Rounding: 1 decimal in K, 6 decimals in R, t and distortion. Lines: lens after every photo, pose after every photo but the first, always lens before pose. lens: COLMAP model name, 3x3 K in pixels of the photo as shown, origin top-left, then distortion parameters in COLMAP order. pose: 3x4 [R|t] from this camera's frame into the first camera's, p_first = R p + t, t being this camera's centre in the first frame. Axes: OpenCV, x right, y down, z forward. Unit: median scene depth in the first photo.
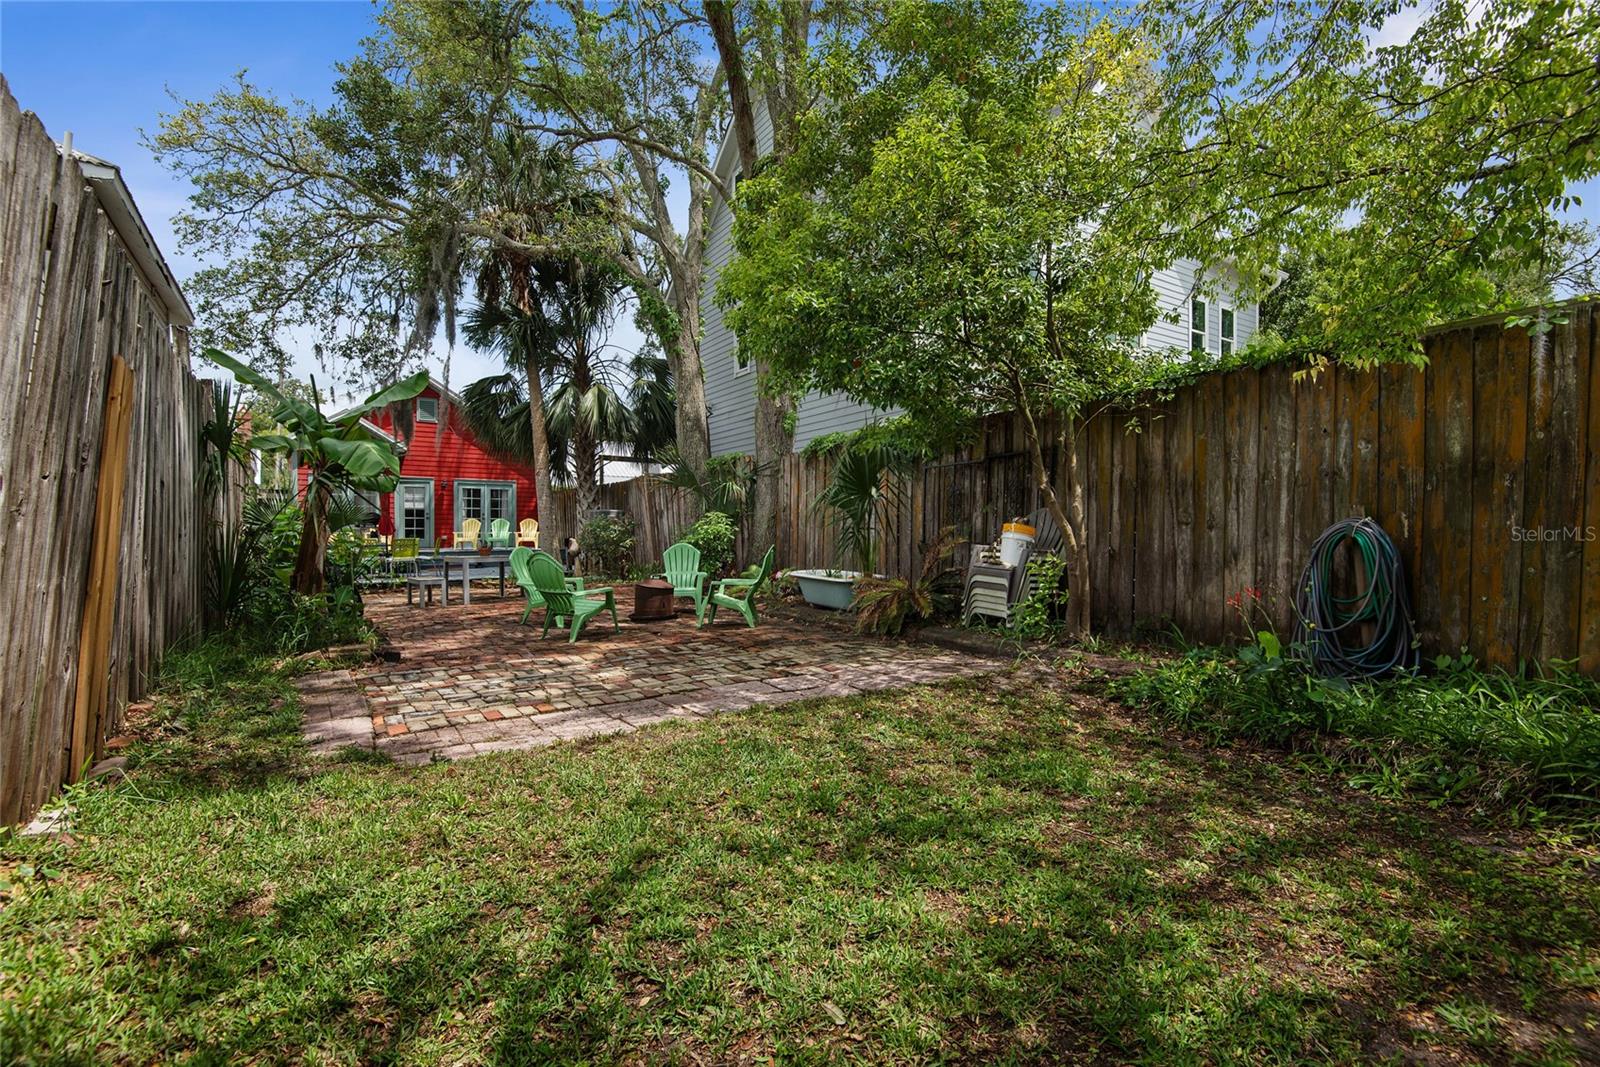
lens RADIAL K [[722.4, 0, 788.8], [0, 722.4, 533.0], [0, 0, 1]] dist [0.019855, -0.013418]
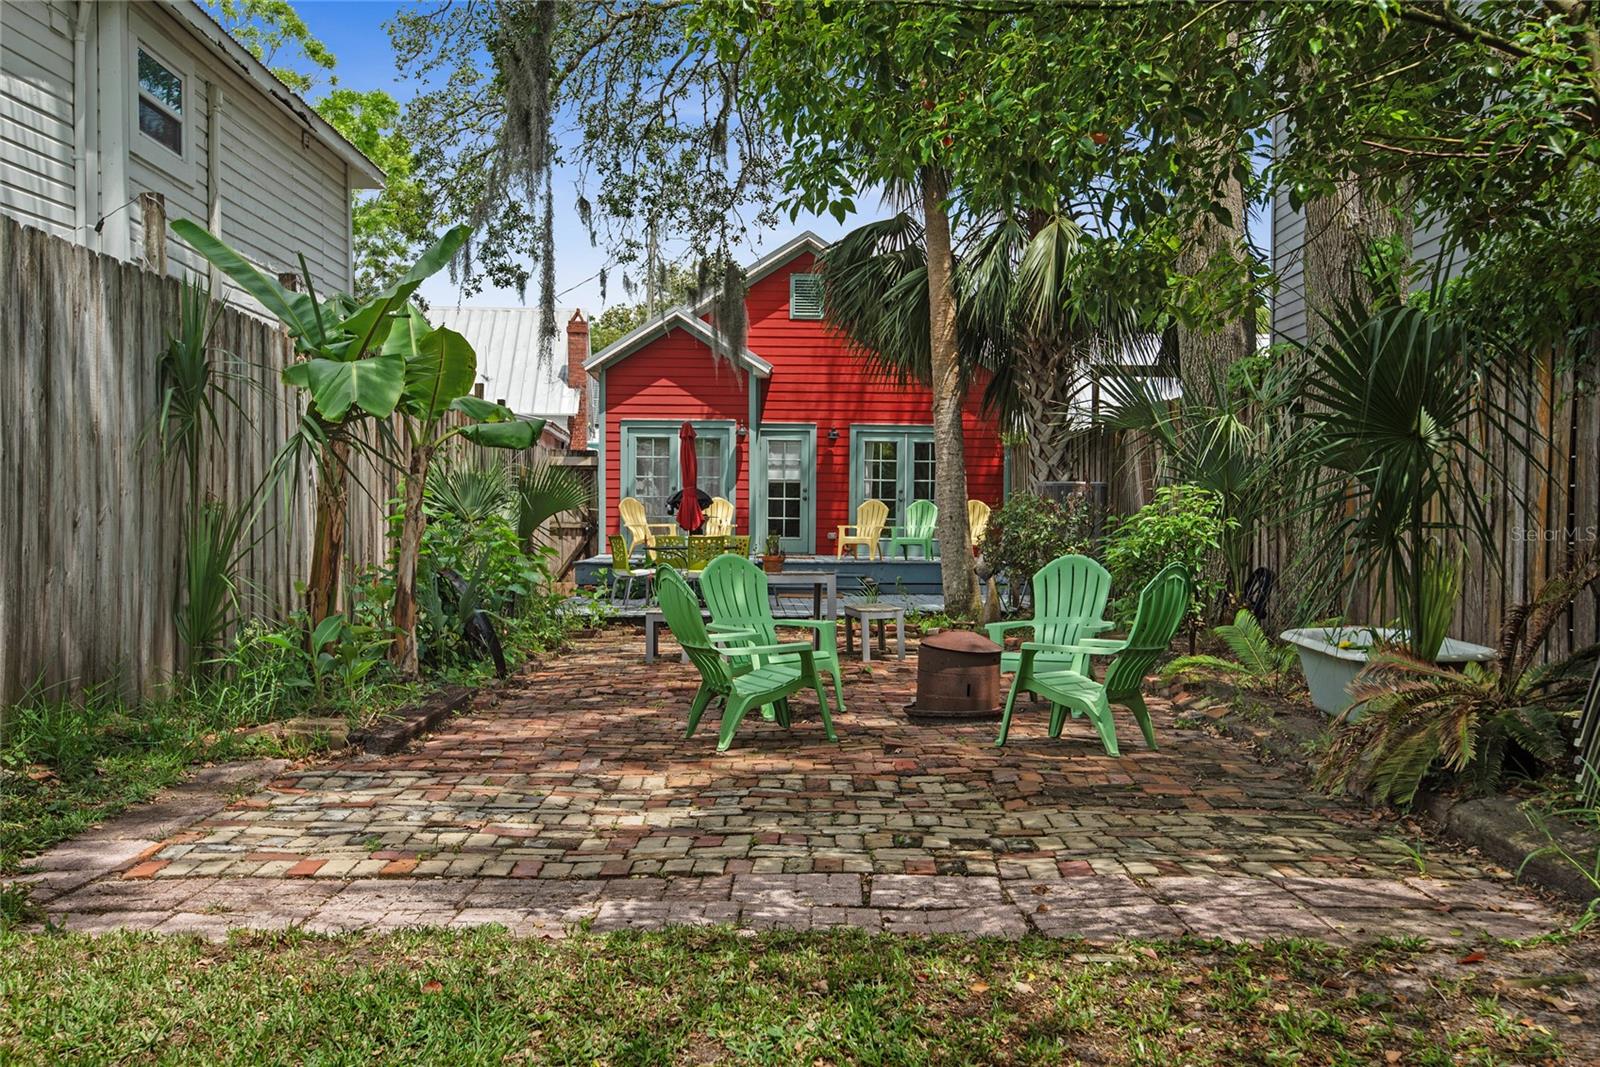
lens RADIAL K [[1518.1, 0, 798.1], [0, 1518.1, 529.1], [0, 0, 1]] dist [-0.004004, 0.000000]
pose [[0.845746, 0.012454, -0.533441, 0.143894], [-0.013311, 0.999909, 0.002241, -0.000854], [0.533420, 0.005205, 0.845834, 0.075896]]
